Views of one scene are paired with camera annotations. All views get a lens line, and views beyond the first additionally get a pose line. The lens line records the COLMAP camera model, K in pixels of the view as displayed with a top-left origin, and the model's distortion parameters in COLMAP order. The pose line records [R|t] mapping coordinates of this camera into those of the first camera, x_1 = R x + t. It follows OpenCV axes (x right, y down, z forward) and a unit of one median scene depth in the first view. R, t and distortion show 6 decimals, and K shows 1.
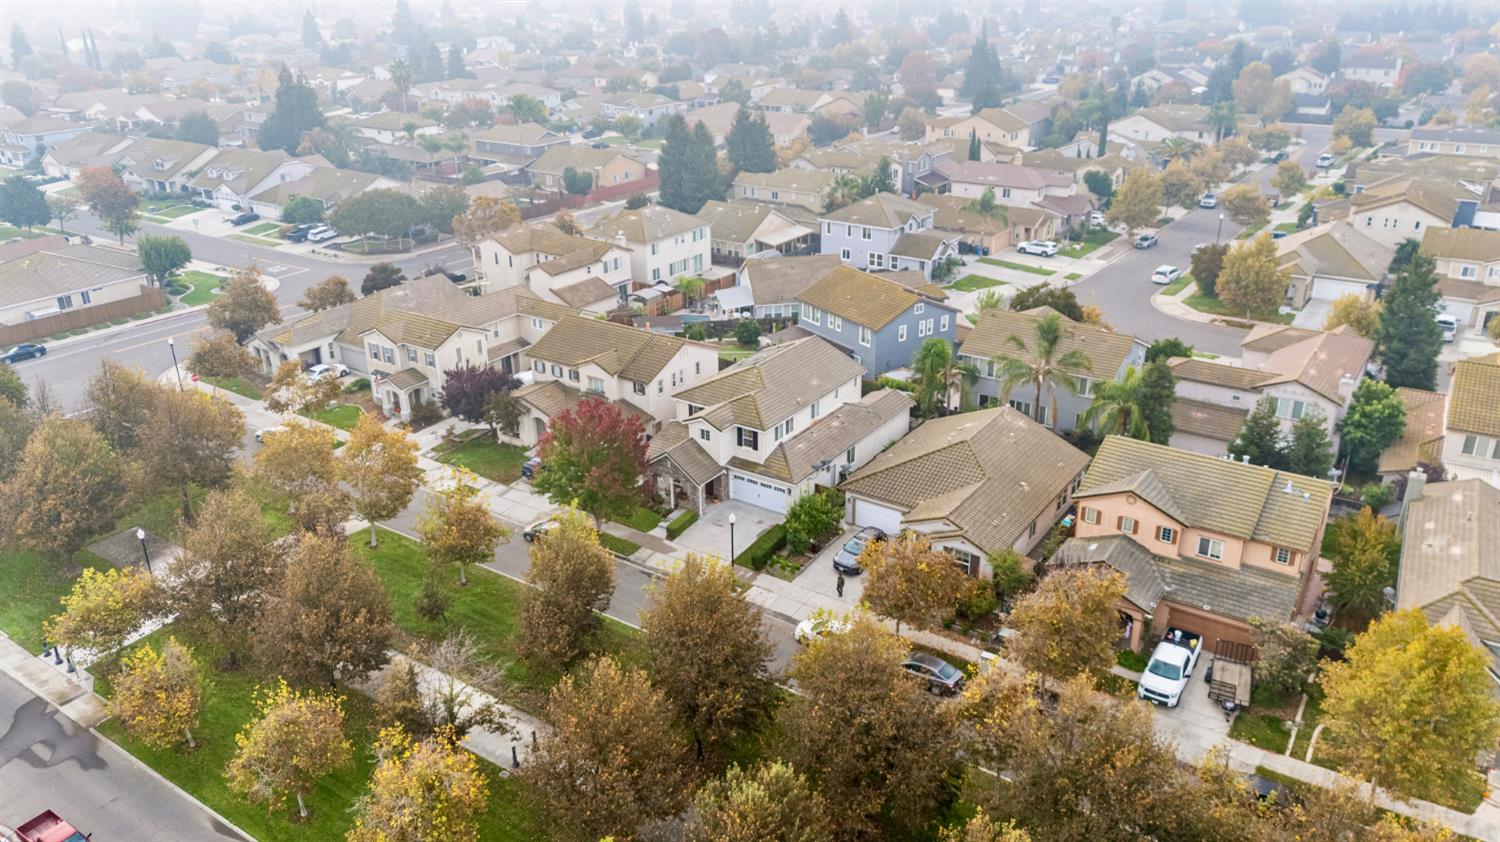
lens RADIAL K [[1083.4, 0, 752.8], [0, 1083.4, 423.1], [0, 0, 1]] dist [0.089505, -0.149050]
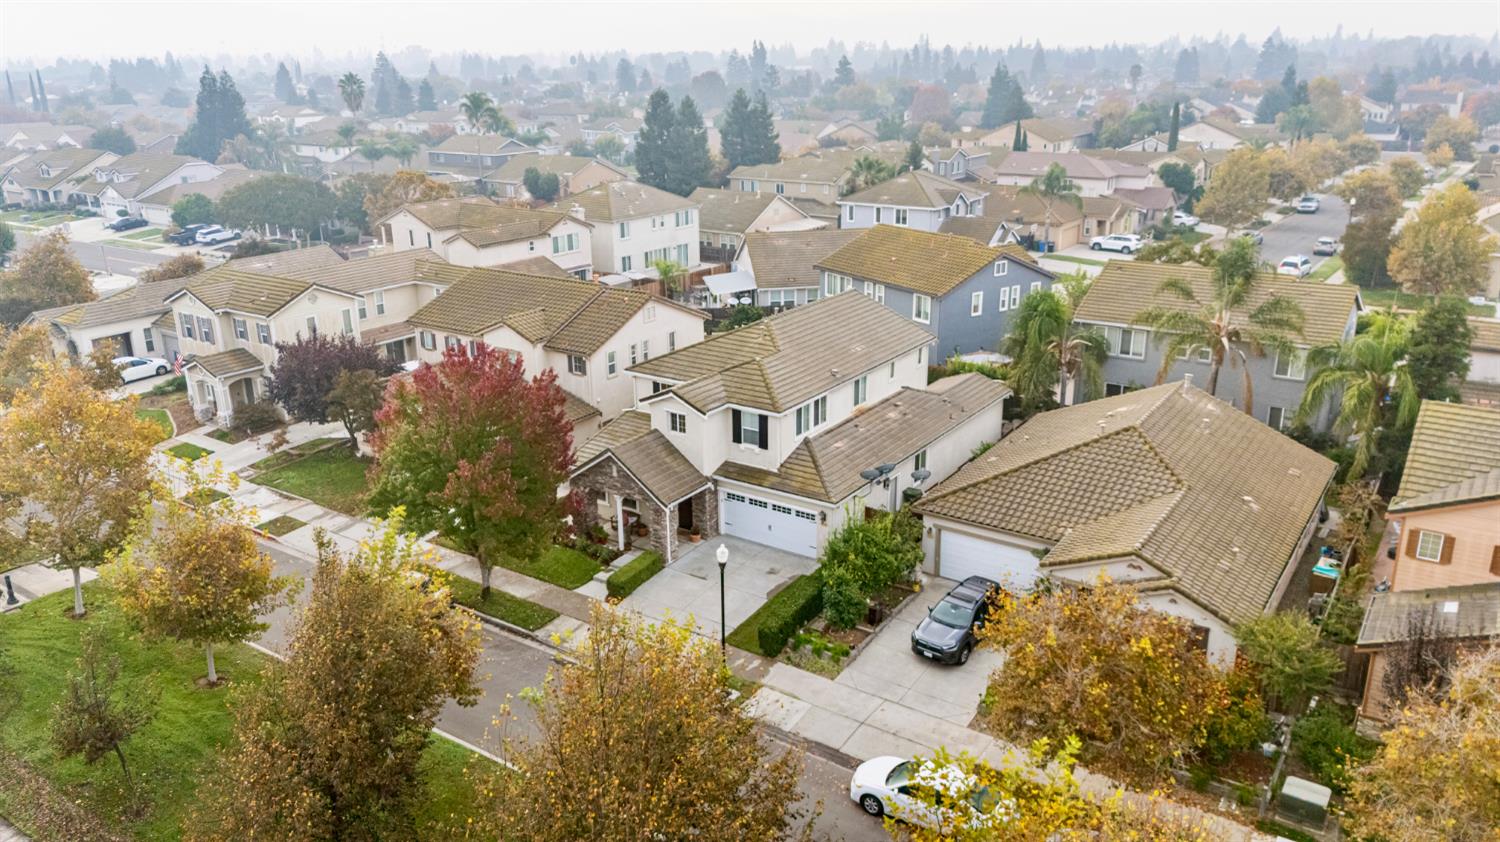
lens RADIAL K [[1091.4, 0, 750.0], [0, 1091.4, 421.0], [0, 0, 1]] dist [0.068017, -0.083264]
pose [[1.000000, -0.000513, 0.000681, -0.004878], [0.000567, 0.996600, -0.082390, 0.053810], [-0.000637, 0.082391, 0.996600, 0.378034]]
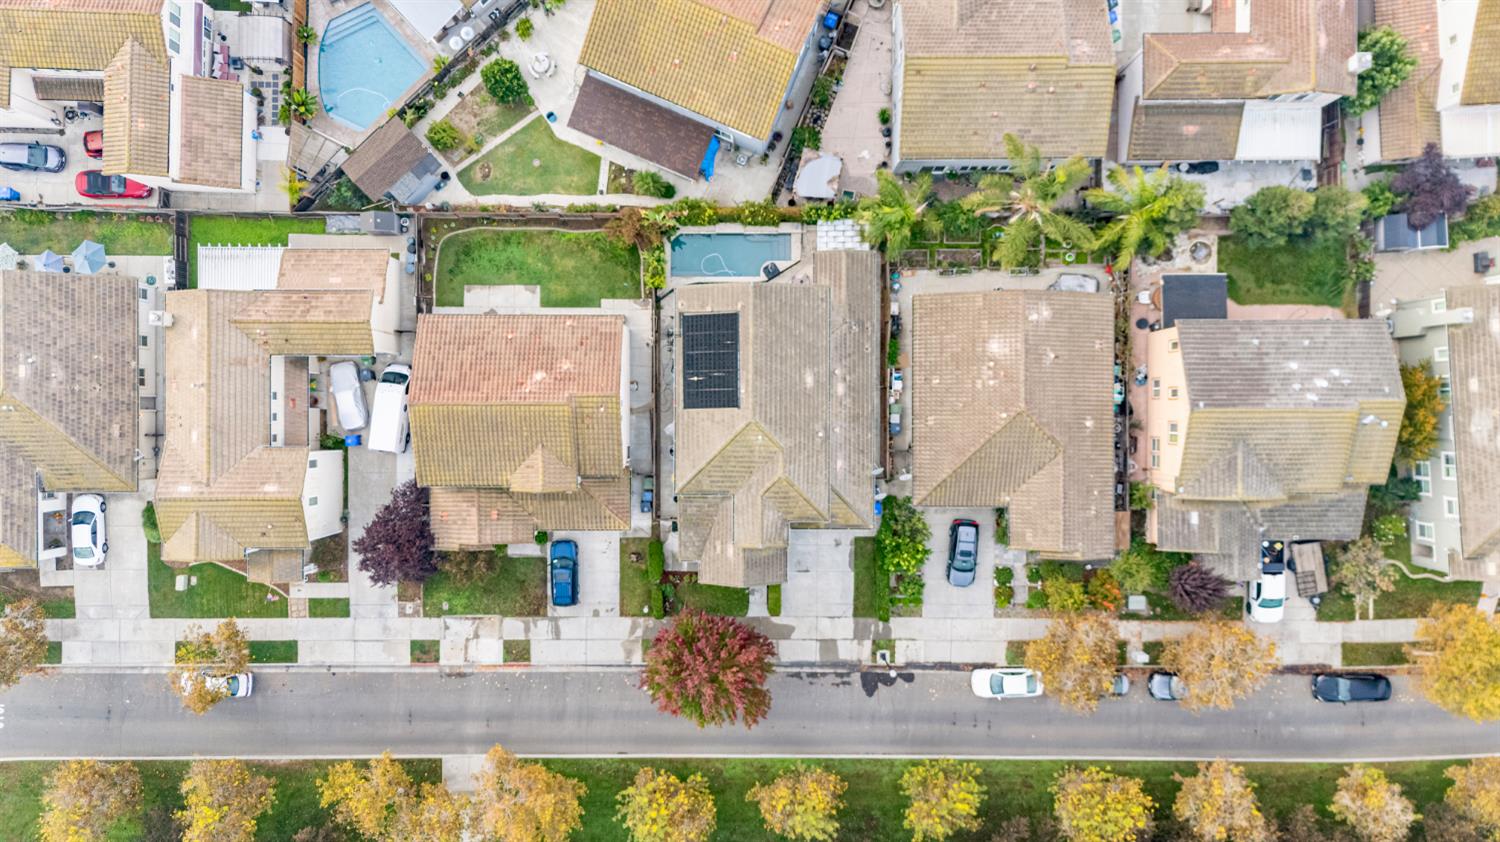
lens RADIAL K [[1083.4, 0, 752.8], [0, 1083.4, 423.1], [0, 0, 1]] dist [0.089505, -0.149050]
pose [[0.826485, -0.562874, 0.009786, -0.010166], [0.214513, 0.330951, 0.918943, -0.751786], [-0.520488, -0.757393, 0.394270, 0.666705]]
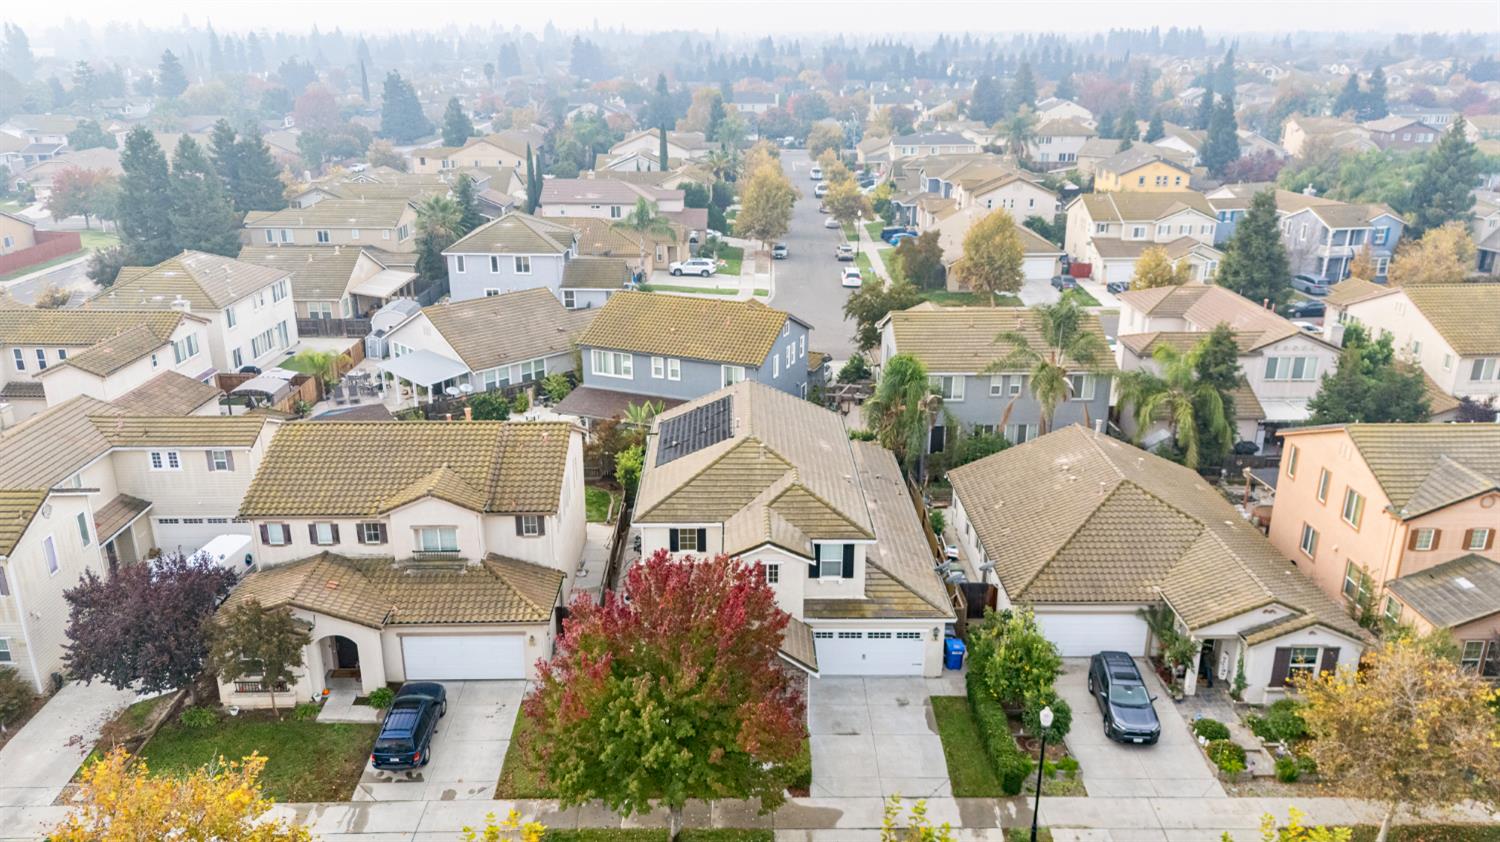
lens RADIAL K [[1091.4, 0, 750.0], [0, 1091.4, 421.0], [0, 0, 1]] dist [0.068017, -0.083264]
pose [[0.816485, -0.178401, 0.549113, -0.306328], [0.215839, 0.976422, -0.003706, -0.057693], [-0.535505, 0.121546, 0.835740, 0.502916]]
